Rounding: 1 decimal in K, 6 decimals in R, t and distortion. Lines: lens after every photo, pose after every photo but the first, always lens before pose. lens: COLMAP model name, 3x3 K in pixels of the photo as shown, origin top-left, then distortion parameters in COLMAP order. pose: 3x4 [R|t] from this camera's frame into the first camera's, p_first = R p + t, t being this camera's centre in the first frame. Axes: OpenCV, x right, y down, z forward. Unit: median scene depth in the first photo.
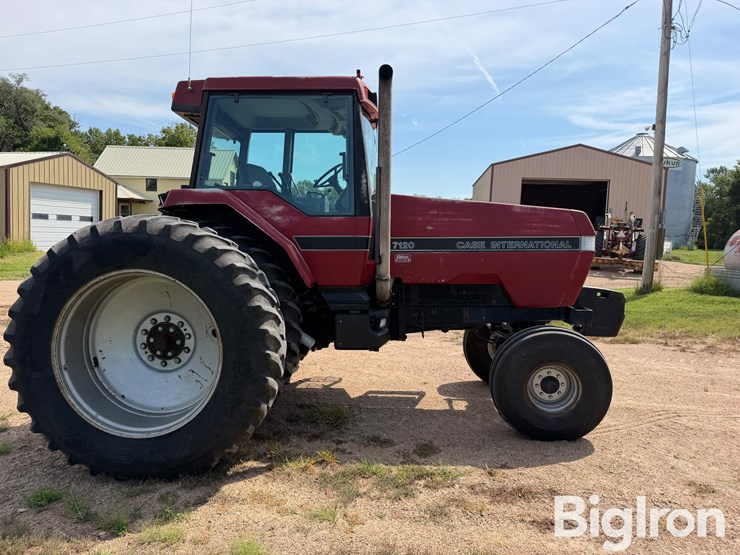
lens RADIAL K [[524.8, 0, 371.1], [0, 524.8, 269.9], [0, 0, 1]] dist [0.040151, -0.055224]
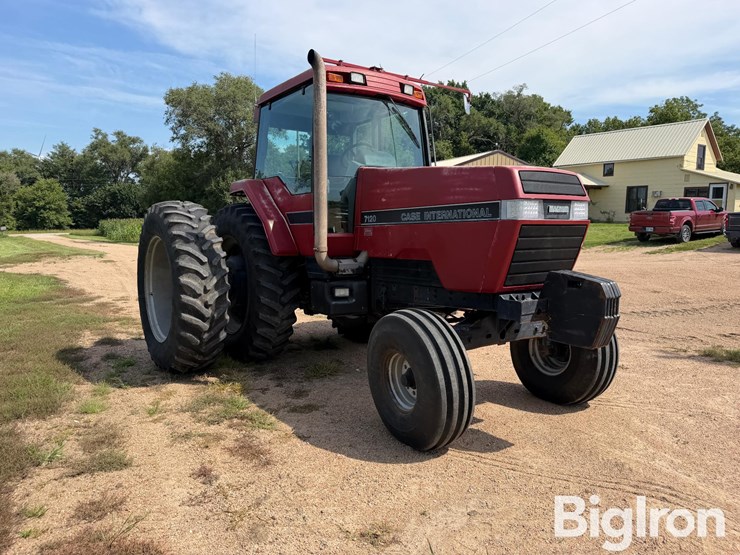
lens RADIAL K [[524.8, 0, 376.8], [0, 524.8, 273.3], [0, 0, 1]] dist [0.040151, -0.055224]
pose [[0.605609, 0.057014, -0.793718, 0.878124], [-0.033580, 0.998373, 0.046093, 0.010462], [0.795054, -0.001261, 0.606538, 0.403595]]
